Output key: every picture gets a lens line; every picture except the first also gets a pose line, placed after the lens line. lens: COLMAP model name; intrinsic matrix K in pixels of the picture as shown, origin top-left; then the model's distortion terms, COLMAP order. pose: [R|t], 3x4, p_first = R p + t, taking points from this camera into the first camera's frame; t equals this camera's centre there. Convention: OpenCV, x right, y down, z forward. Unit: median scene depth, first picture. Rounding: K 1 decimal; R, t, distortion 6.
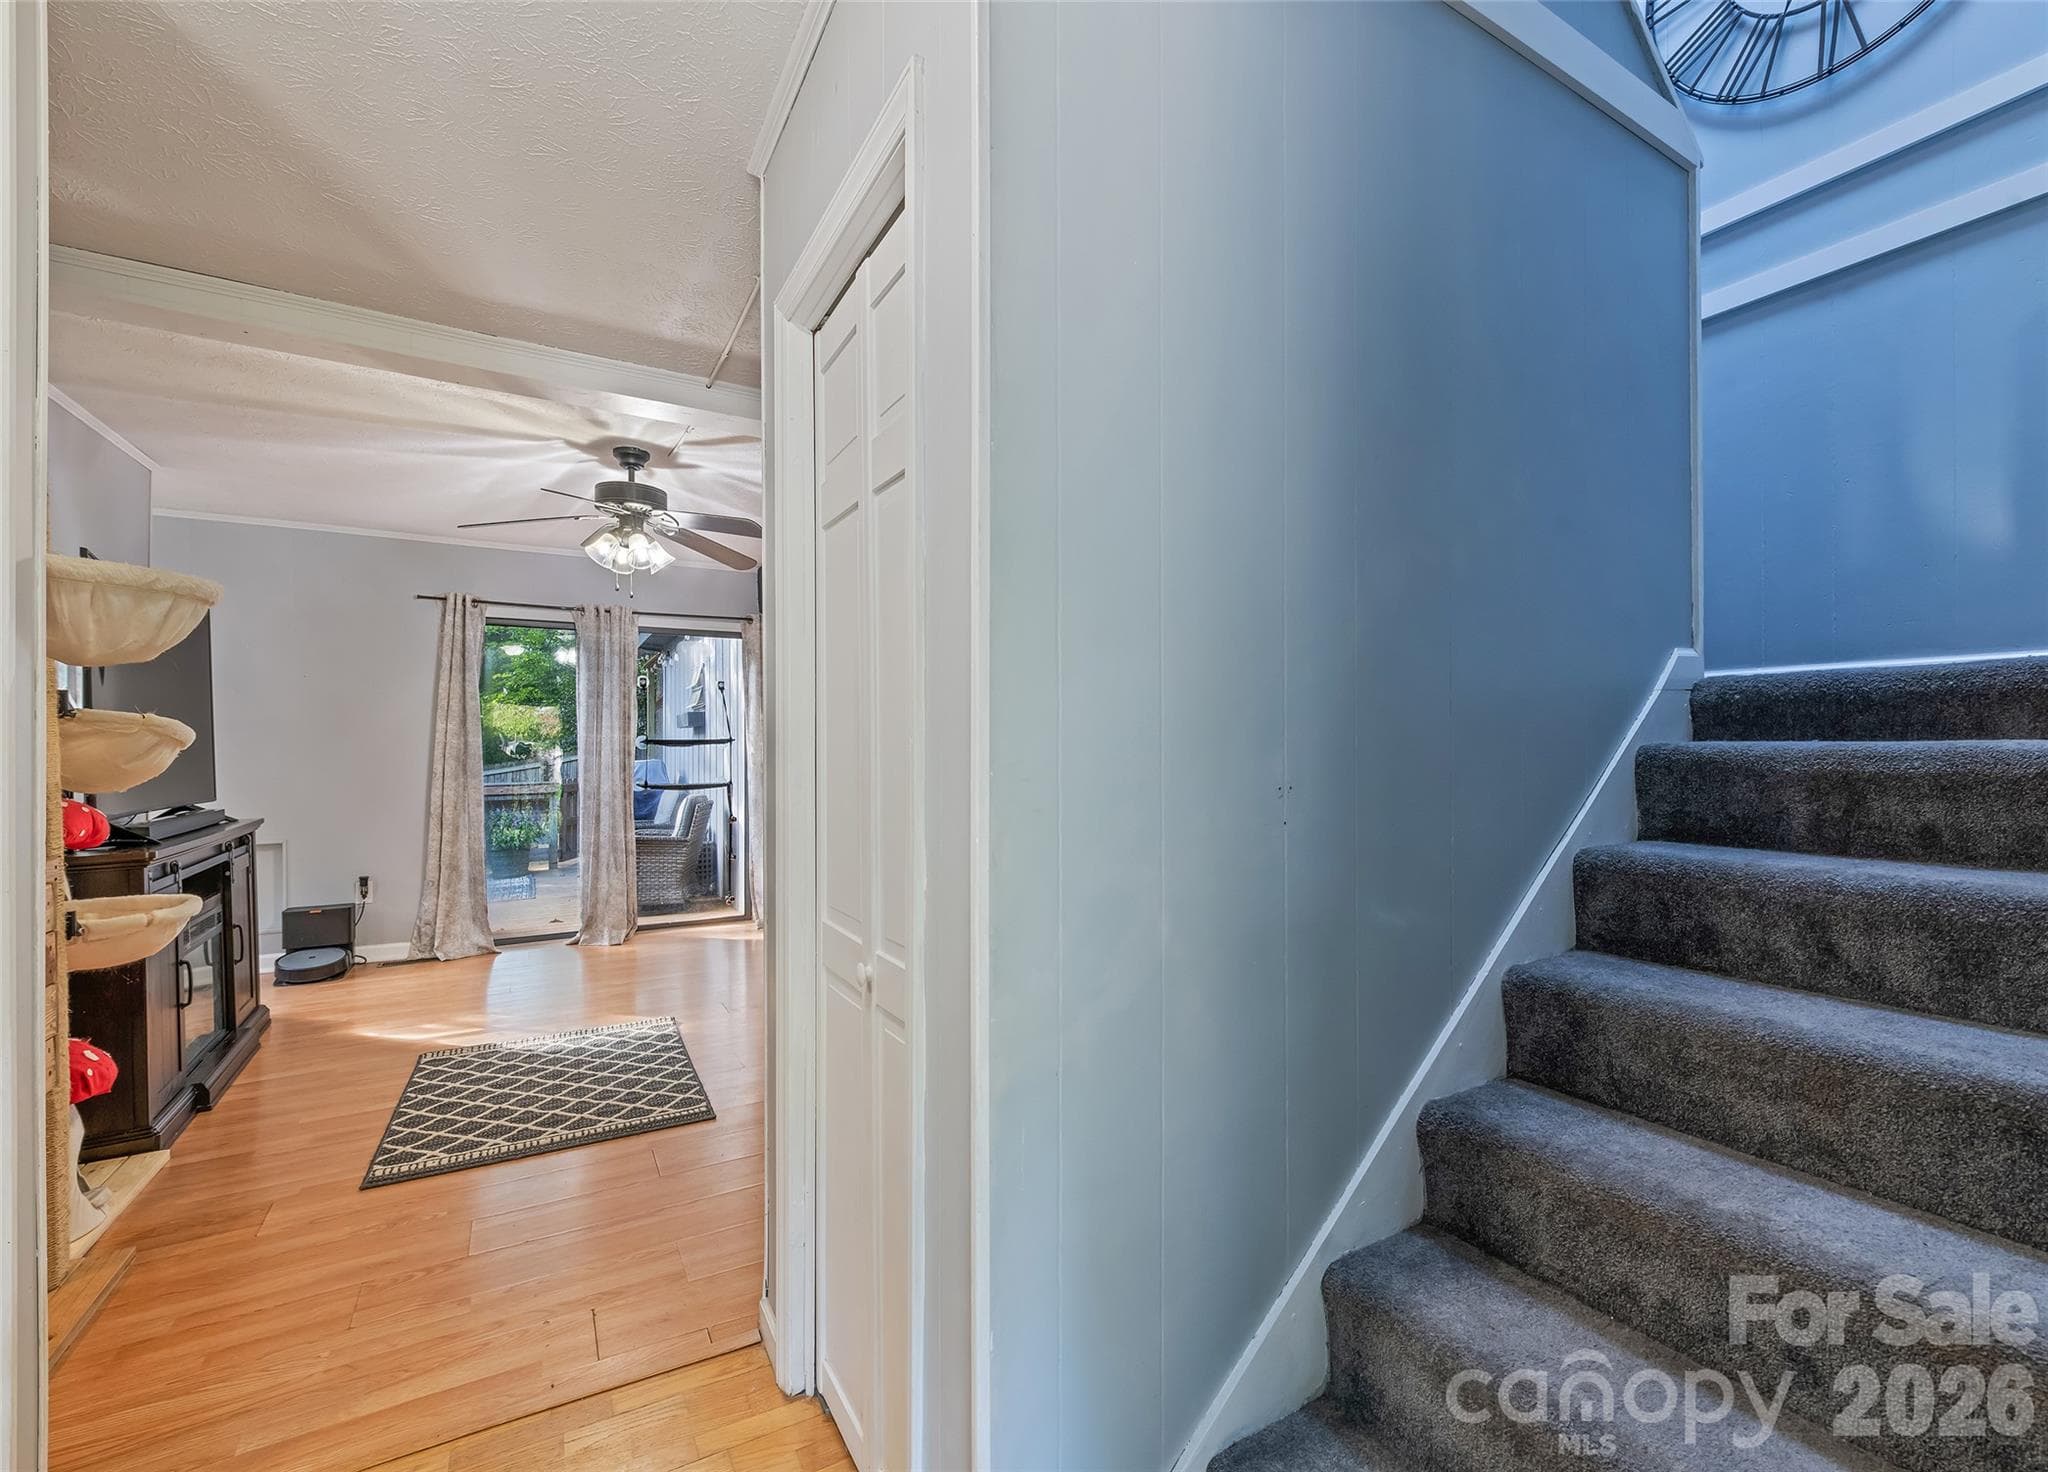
lens RADIAL K [[850.7, 0, 1023.1], [0, 850.7, 744.1], [0, 0, 1]] dist [-0.010897, -0.000189]
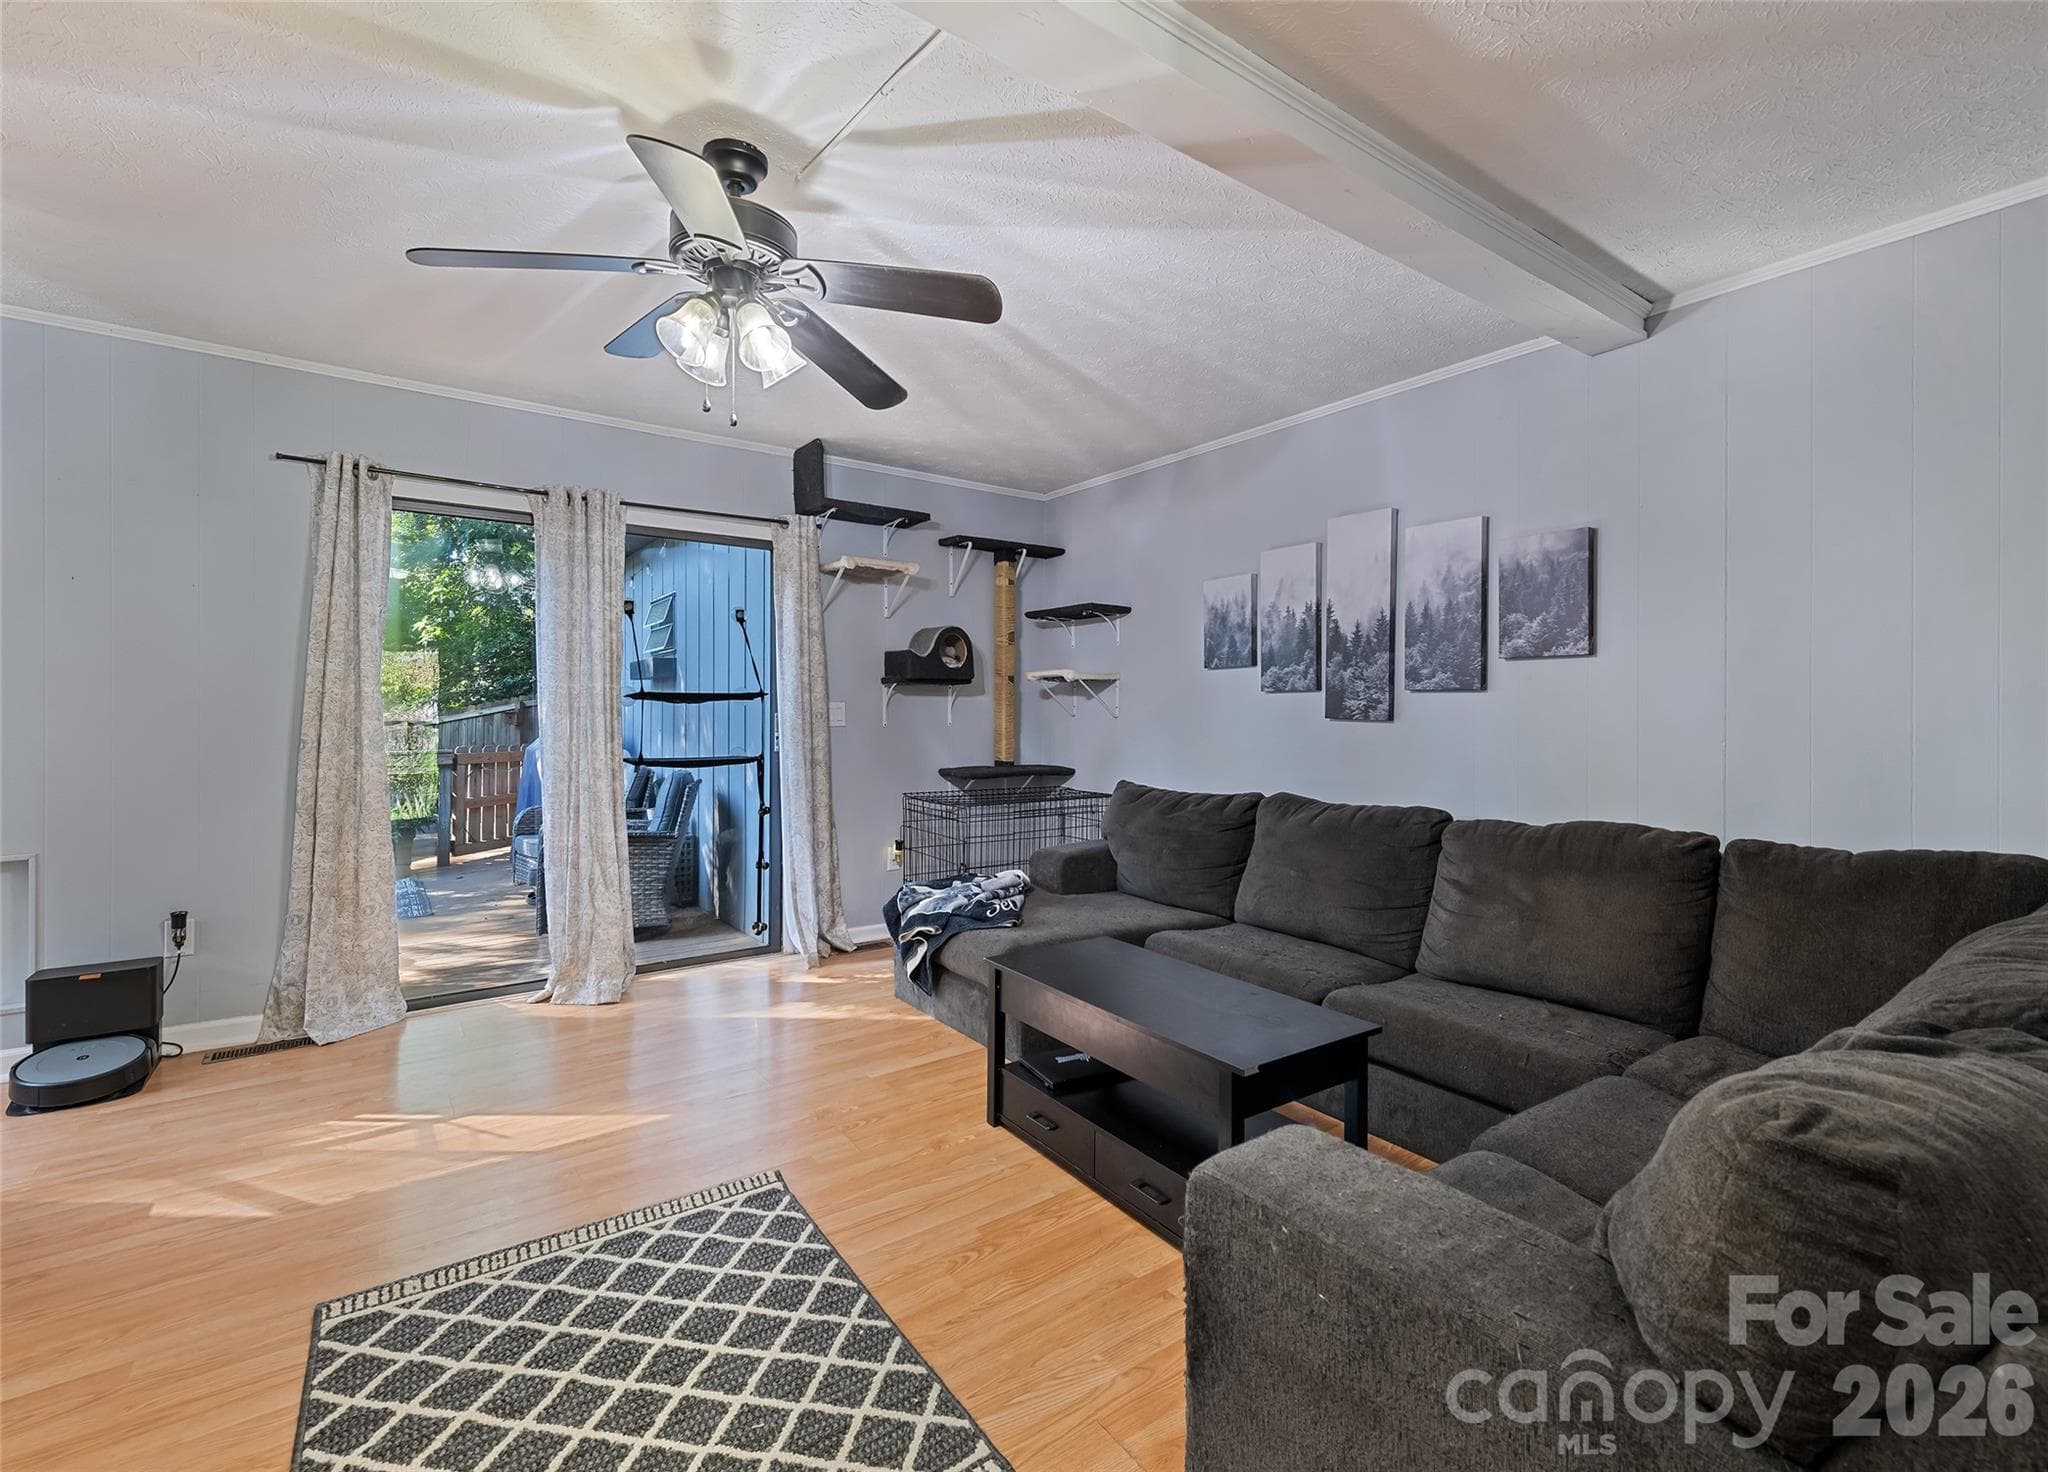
lens RADIAL K [[913.9, 0, 1030.3], [0, 913.9, 715.1], [0, 0, 1]] dist [0.004172, -0.001104]
pose [[0.995183, 0.008900, 0.097628, -0.233154], [-0.009753, 0.999918, 0.008265, 0.003808], [-0.097546, -0.009177, 0.995189, 0.281063]]
